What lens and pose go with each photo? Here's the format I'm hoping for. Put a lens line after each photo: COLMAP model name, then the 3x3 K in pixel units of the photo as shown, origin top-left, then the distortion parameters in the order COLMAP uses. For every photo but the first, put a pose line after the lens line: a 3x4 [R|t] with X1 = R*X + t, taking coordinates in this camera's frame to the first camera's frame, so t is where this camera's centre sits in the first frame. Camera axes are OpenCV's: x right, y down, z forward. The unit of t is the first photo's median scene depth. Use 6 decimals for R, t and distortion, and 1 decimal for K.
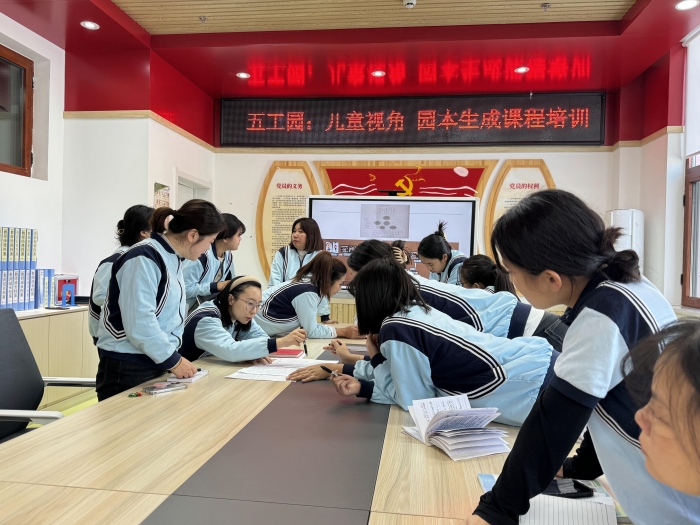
lens RADIAL K [[489.8, 0, 344.0], [0, 489.8, 268.0], [0, 0, 1]] dist [0.009914, -0.003428]
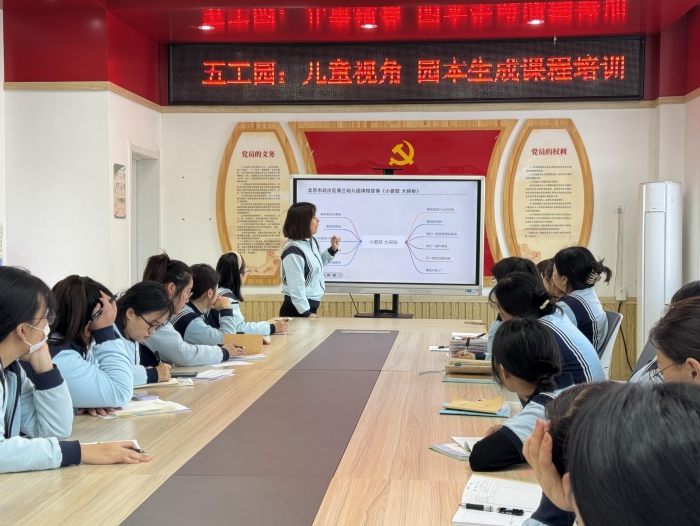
lens RADIAL K [[1020.8, 0, 350.8], [0, 1020.8, 262.6], [0, 0, 1]] dist [-0.040072, 0.000000]
pose [[0.998144, -0.022105, 0.056745, -0.061470], [0.021258, 0.999654, 0.015488, -0.015556], [-0.057068, -0.014253, 0.998269, -0.667886]]
